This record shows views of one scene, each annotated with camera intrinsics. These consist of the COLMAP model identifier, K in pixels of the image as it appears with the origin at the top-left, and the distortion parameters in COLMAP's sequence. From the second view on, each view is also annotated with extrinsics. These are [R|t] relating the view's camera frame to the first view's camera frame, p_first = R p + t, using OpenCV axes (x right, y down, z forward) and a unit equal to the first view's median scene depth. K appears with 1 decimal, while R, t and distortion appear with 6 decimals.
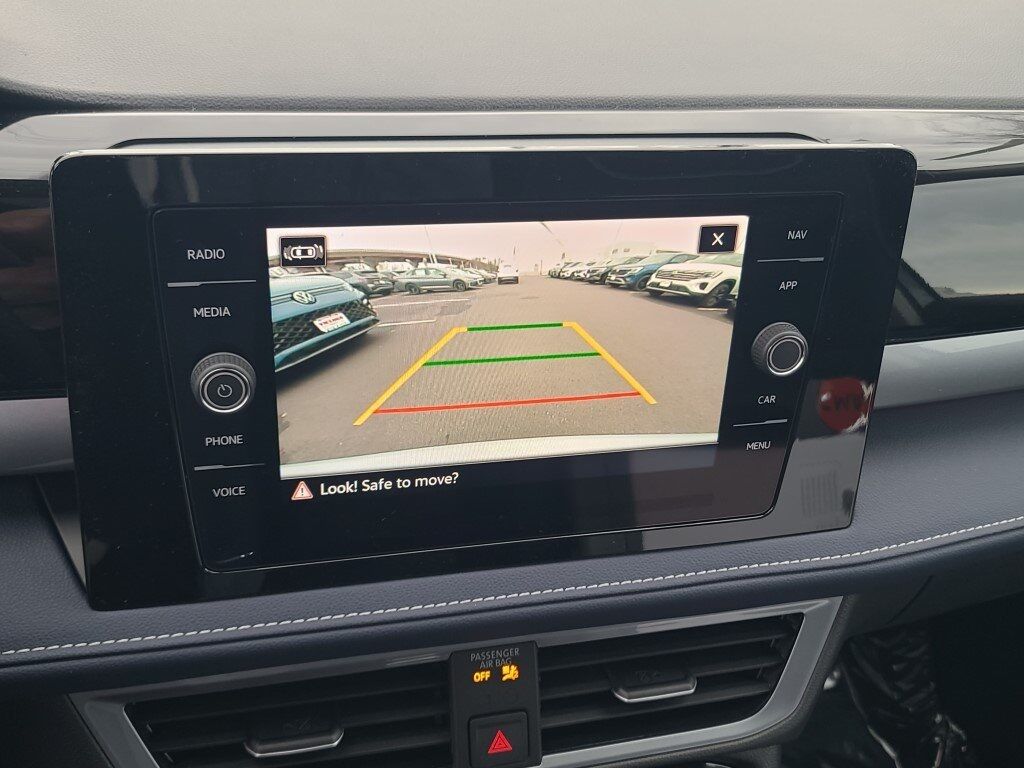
lens RADIAL K [[1145.2, 0, 559.9], [0, 1145.2, 365.2], [0, 0, 1]] dist [0.045556, 0.000000]
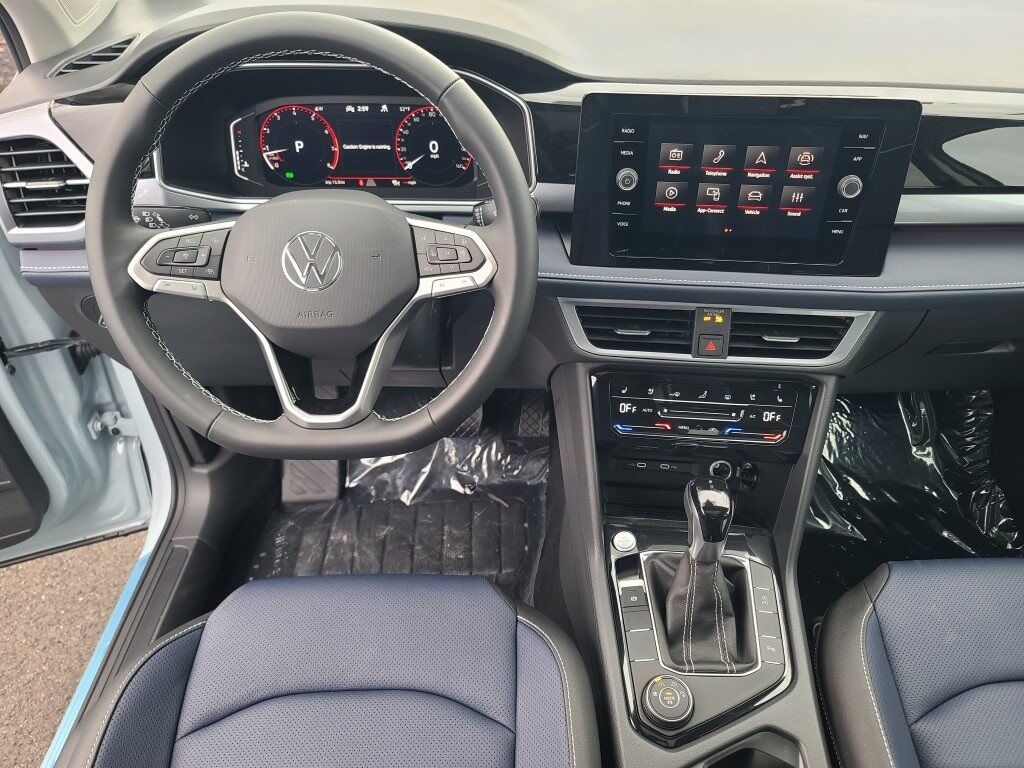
lens RADIAL K [[796.6, 0, 520.9], [0, 796.6, 394.7], [0, 0, 1]] dist [0.060792, -0.056481]
pose [[0.930893, 0.140184, -0.337322, 0.167726], [-0.106333, 0.987433, 0.116913, 0.274571], [0.349473, -0.072965, 0.934101, -0.801541]]
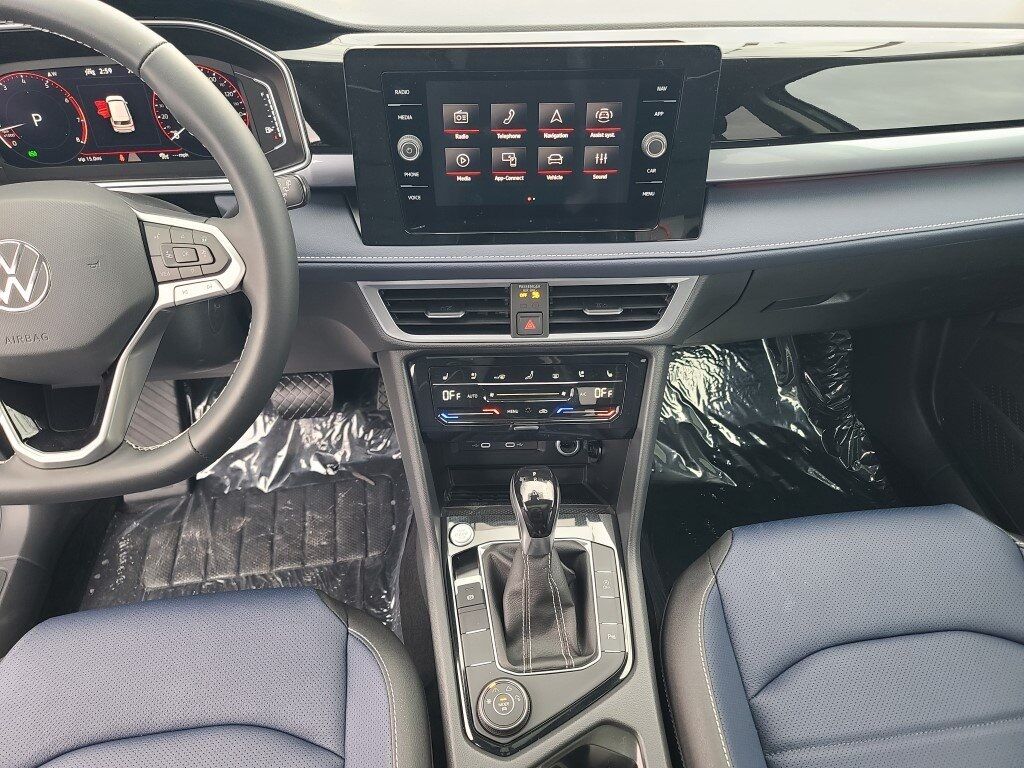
lens RADIAL K [[796.6, 0, 522.8], [0, 796.6, 400.6], [0, 0, 1]] dist [0.060792, -0.056481]
pose [[0.966441, 0.092809, -0.239539, 0.336917], [-0.043632, 0.978212, 0.202970, 0.152914], [0.253157, -0.185707, 0.949434, -0.567567]]
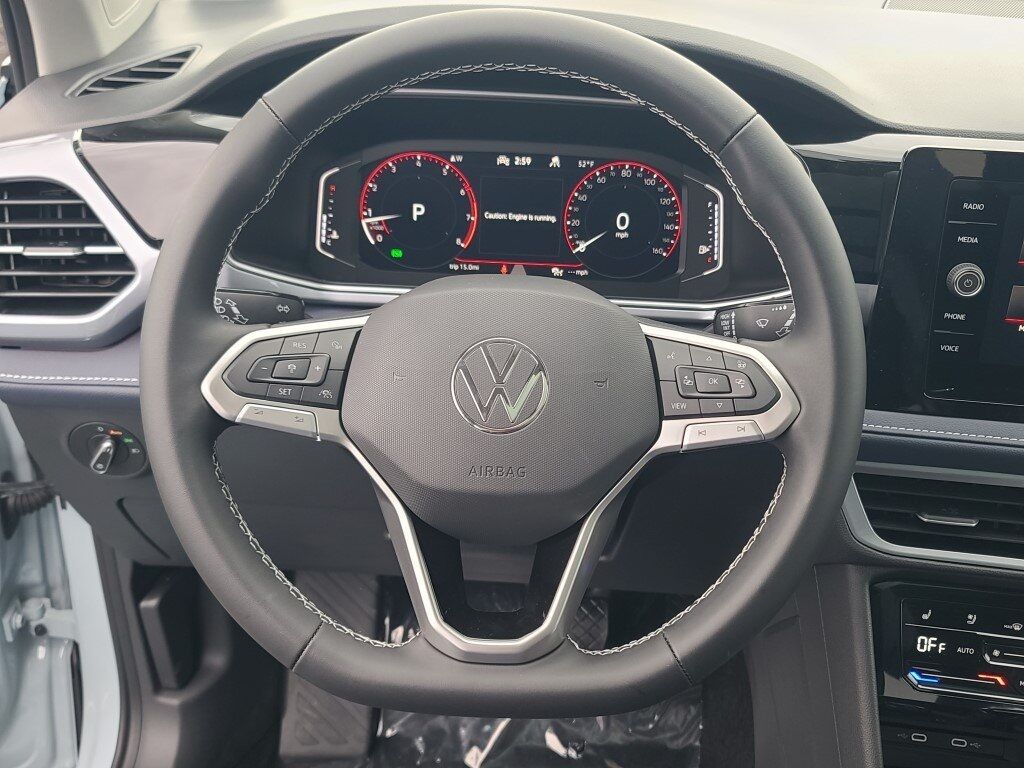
lens RADIAL K [[1145.2, 0, 511.8], [0, 1145.2, 388.7], [0, 0, 1]] dist [0.045556, 0.000000]
pose [[0.918541, 0.124553, -0.375192, -0.200985], [-0.153175, 0.987065, -0.047325, 0.306759], [0.364445, 0.100940, 0.925738, -0.742993]]
